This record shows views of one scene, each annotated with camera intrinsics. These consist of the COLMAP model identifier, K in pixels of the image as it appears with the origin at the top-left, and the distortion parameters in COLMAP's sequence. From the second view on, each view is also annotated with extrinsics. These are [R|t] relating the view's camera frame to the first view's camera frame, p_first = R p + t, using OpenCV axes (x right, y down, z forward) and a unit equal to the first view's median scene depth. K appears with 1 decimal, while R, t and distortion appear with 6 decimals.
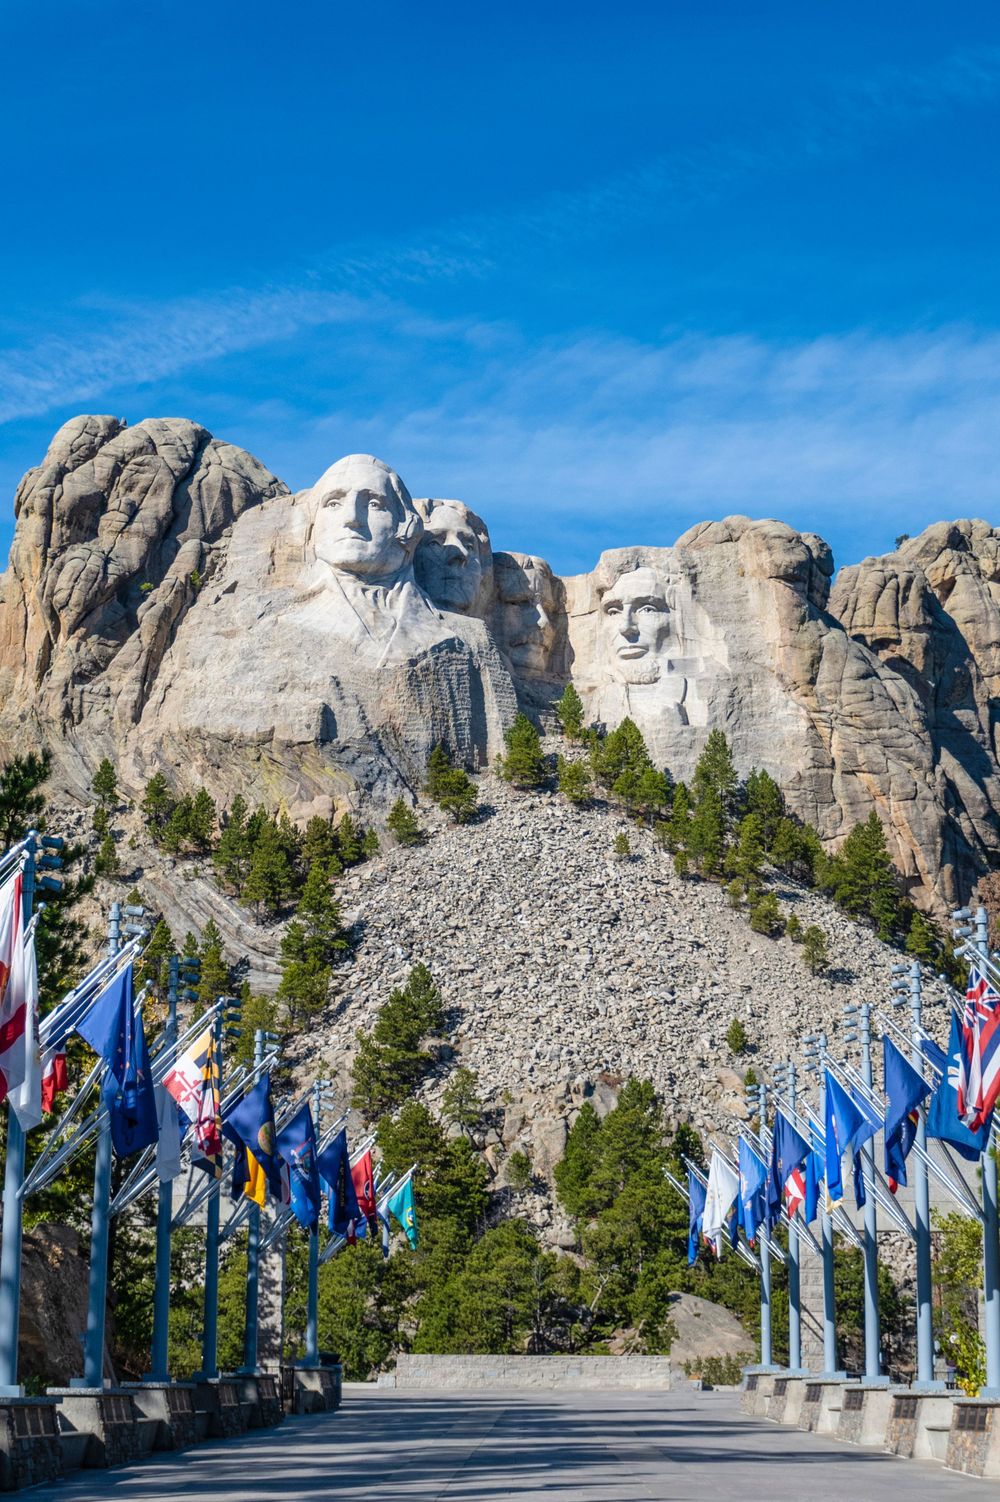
lens RADIAL K [[3049.3, 0, 499.0], [0, 3049.3, 517.8], [0, 0, 1]] dist [-0.008882, 0.008711]
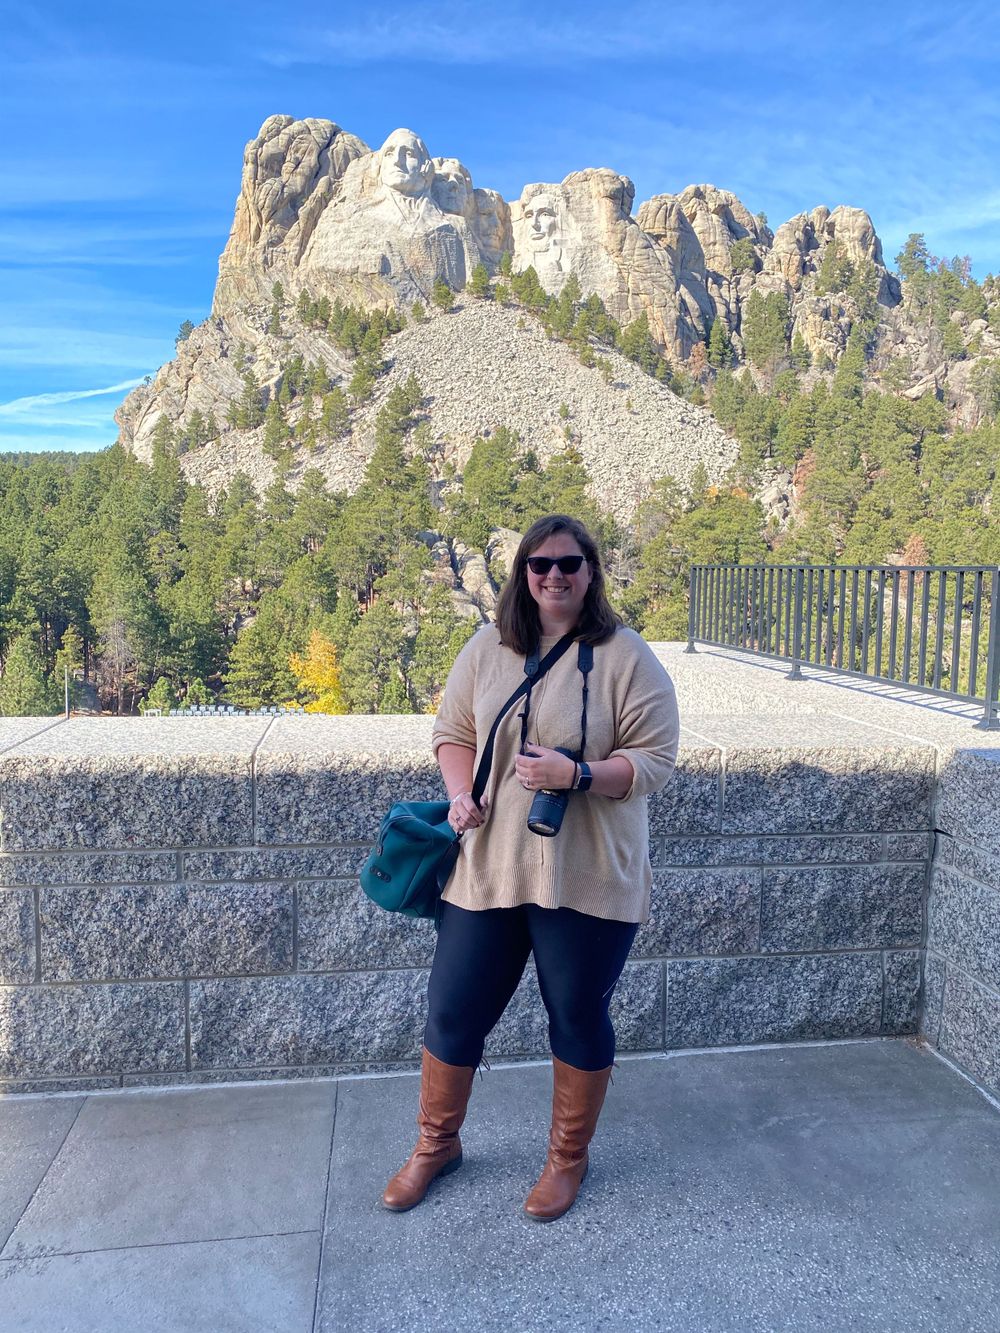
lens RADIAL K [[1022.1, 0, 513.6], [0, 1022.1, 657.9], [0, 0, 1]] dist [0.060084, -0.094618]
pose [[0.999335, 0.011348, -0.034638, 0.058167], [0.001907, 0.932714, 0.360613, 0.062196], [0.036400, -0.360439, 0.932072, 0.233061]]
